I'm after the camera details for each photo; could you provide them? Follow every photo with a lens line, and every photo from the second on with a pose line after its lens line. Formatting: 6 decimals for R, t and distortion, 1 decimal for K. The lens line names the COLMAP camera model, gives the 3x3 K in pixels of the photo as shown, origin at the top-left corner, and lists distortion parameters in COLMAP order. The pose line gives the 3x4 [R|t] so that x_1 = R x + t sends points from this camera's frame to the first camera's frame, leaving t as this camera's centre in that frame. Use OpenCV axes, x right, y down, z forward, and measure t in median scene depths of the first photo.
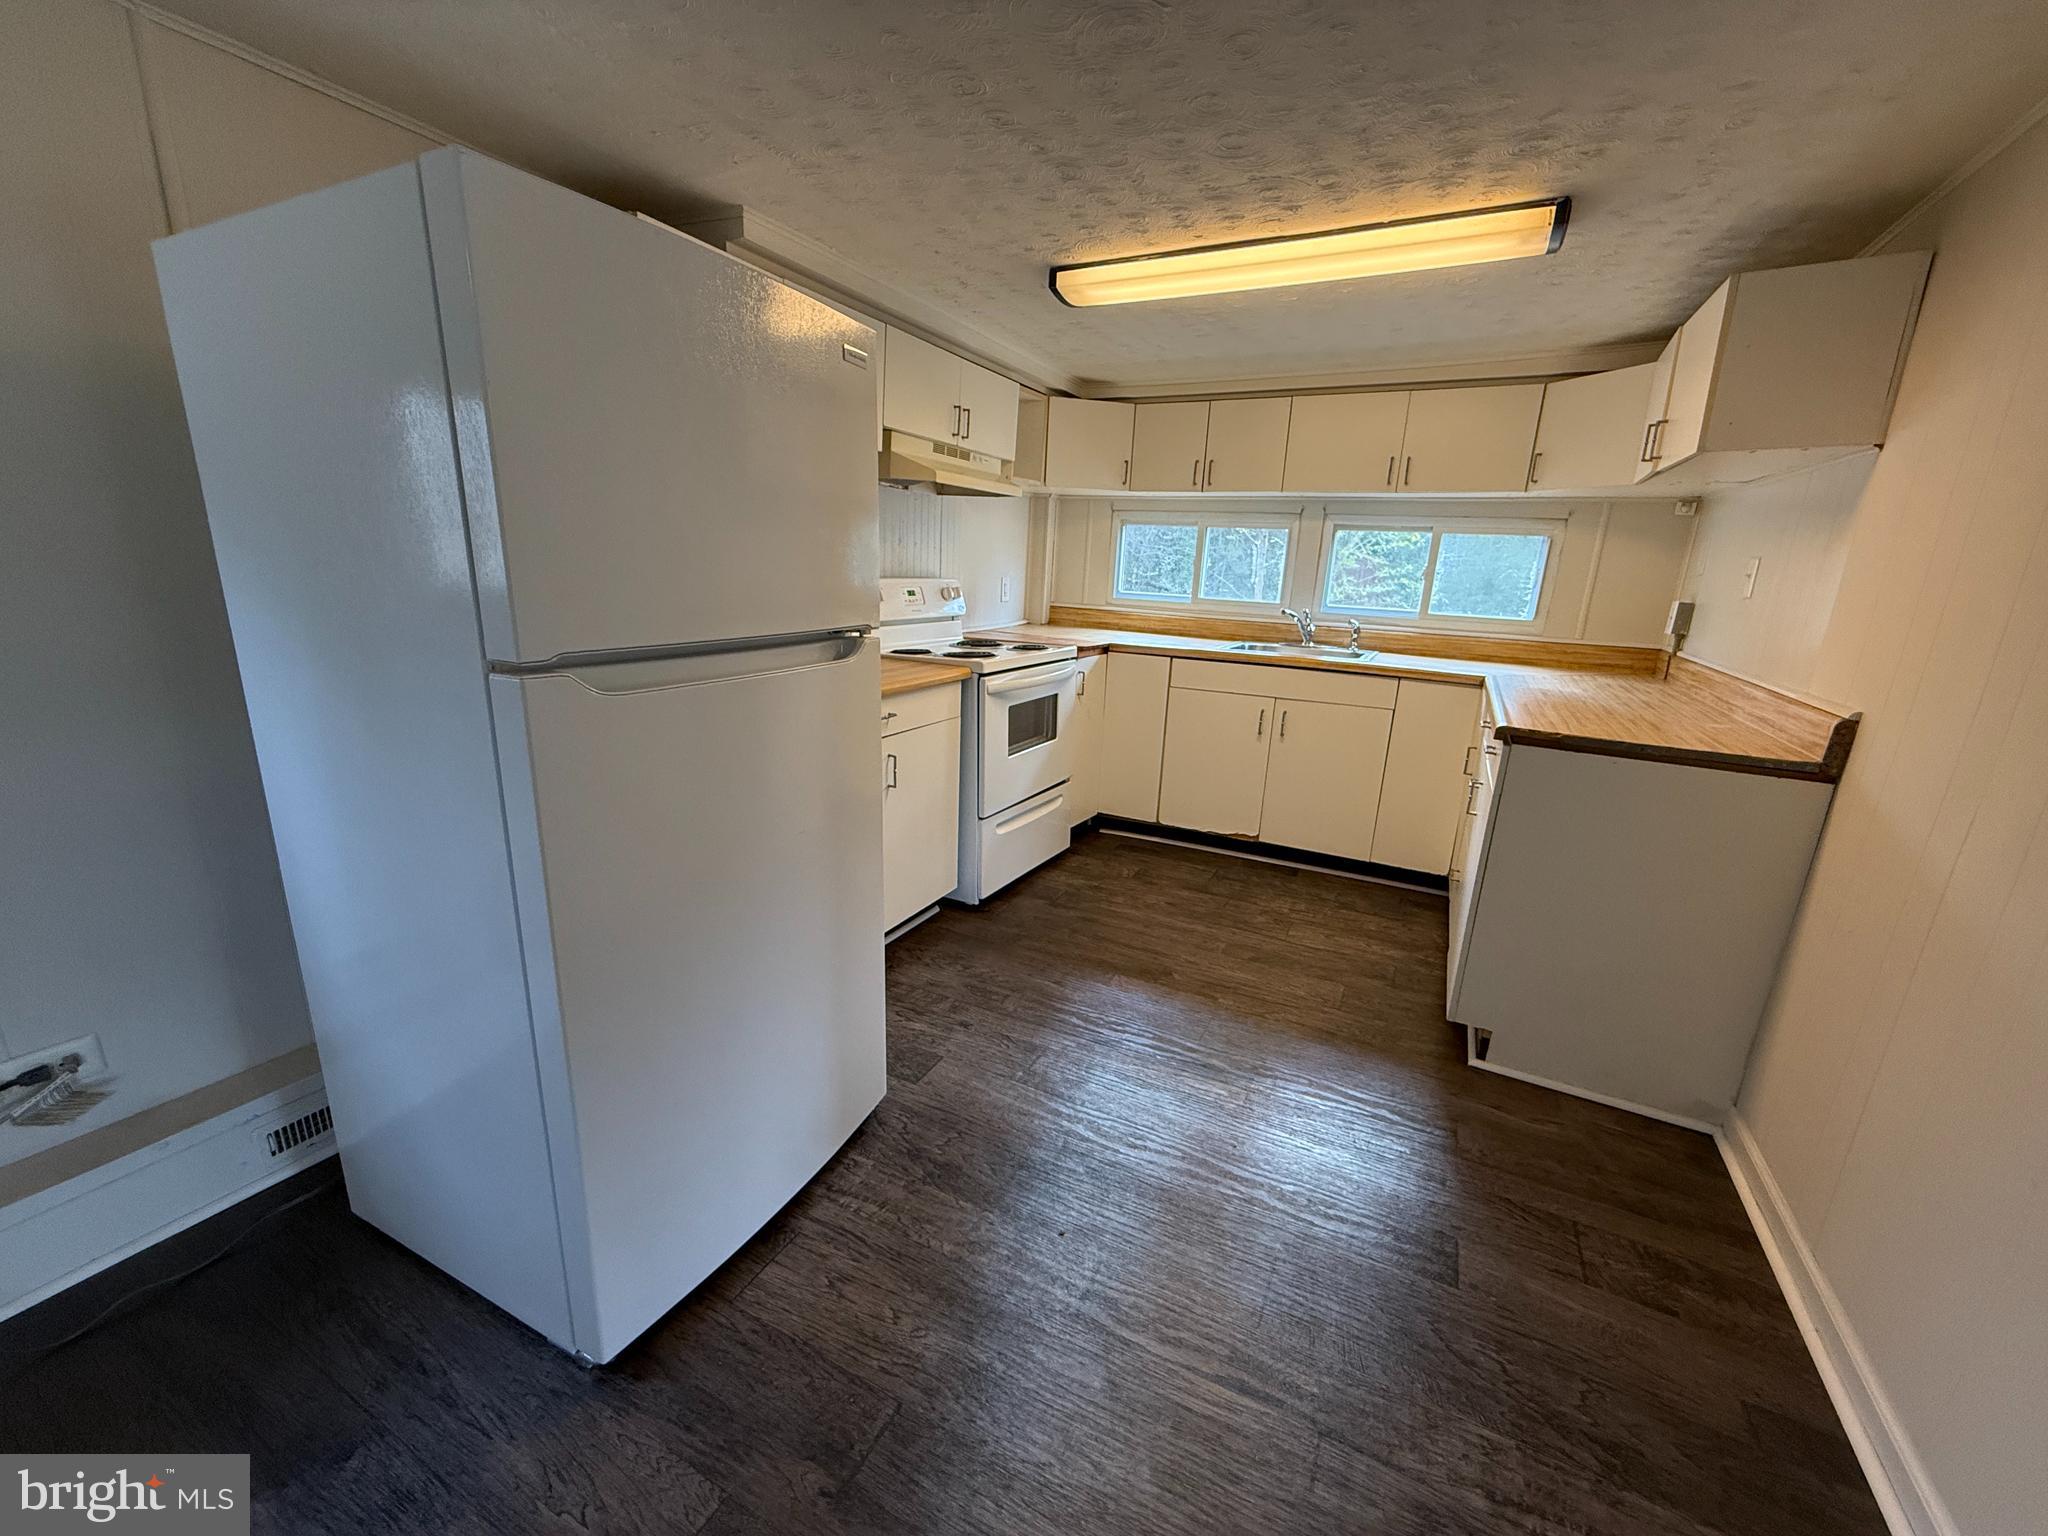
lens RADIAL K [[814.8, 0, 1017.9], [0, 814.8, 770.3], [0, 0, 1]] dist [-0.000802, 0.000404]
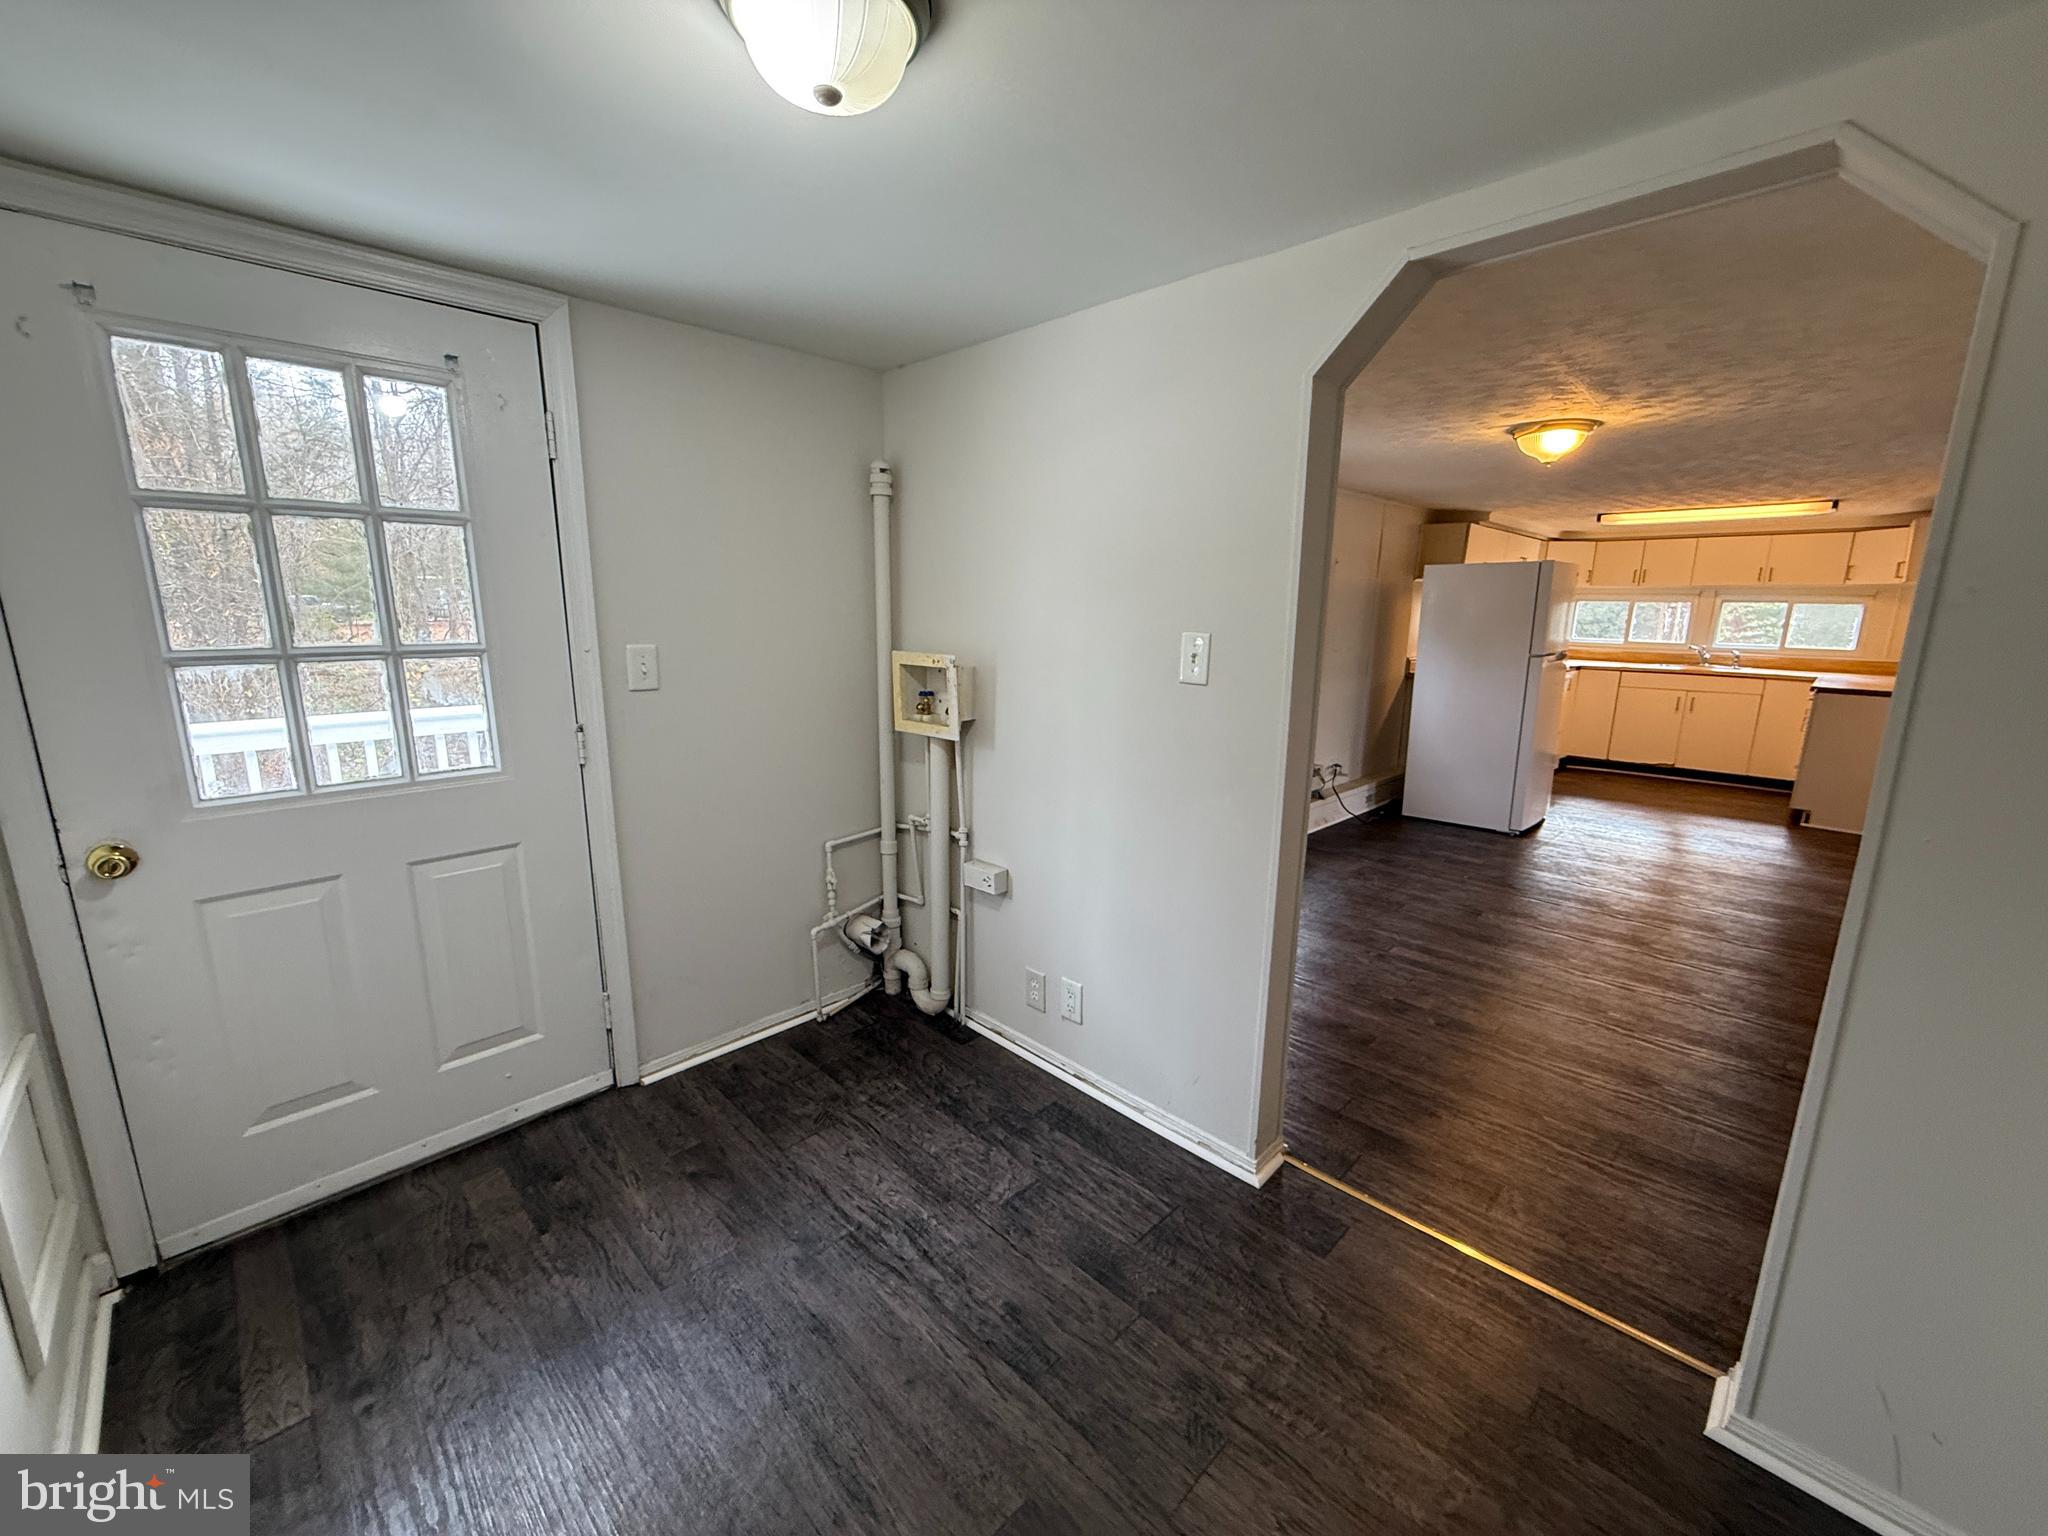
lens RADIAL K [[814.8, 0, 1017.9], [0, 814.8, 770.3], [0, 0, 1]] dist [-0.000802, 0.000404]
pose [[0.952521, 0.029570, -0.303034, -0.627304], [-0.048229, 0.997361, -0.054275, 0.290514], [0.300630, 0.066313, 0.951433, -1.352711]]
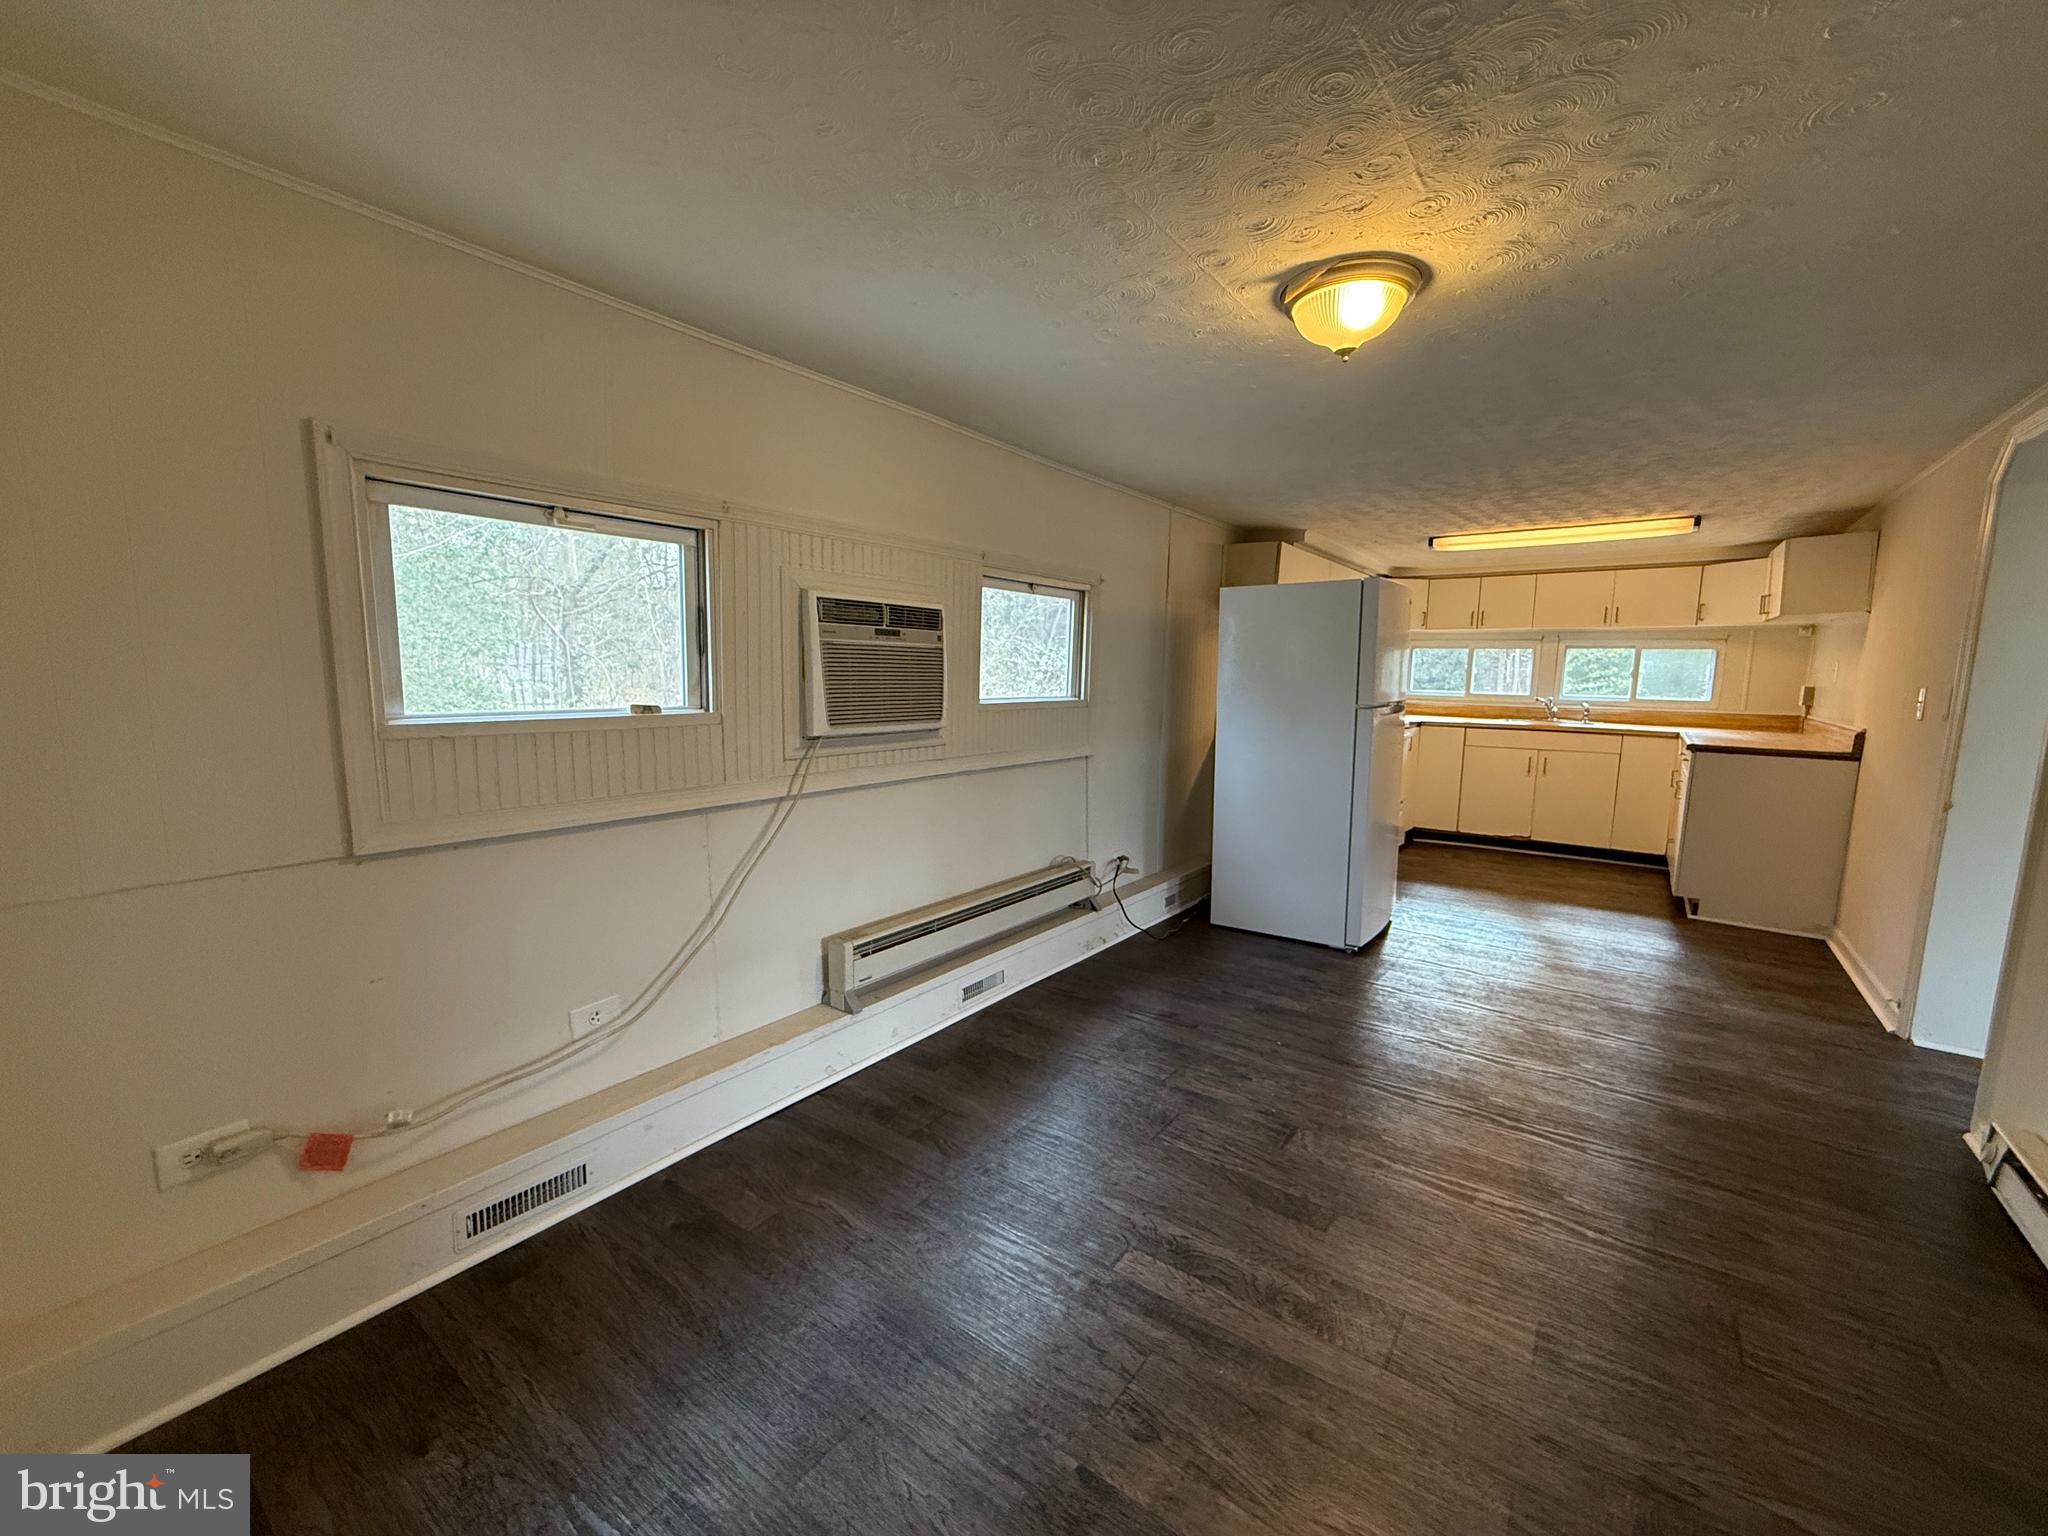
lens RADIAL K [[814.8, 0, 1017.9], [0, 814.8, 770.3], [0, 0, 1]] dist [-0.000802, 0.000404]
pose [[0.985962, -0.007370, -0.166808, -0.461831], [-0.015036, 0.991047, -0.132661, 0.192287], [0.166292, 0.133307, 0.977024, -0.804644]]
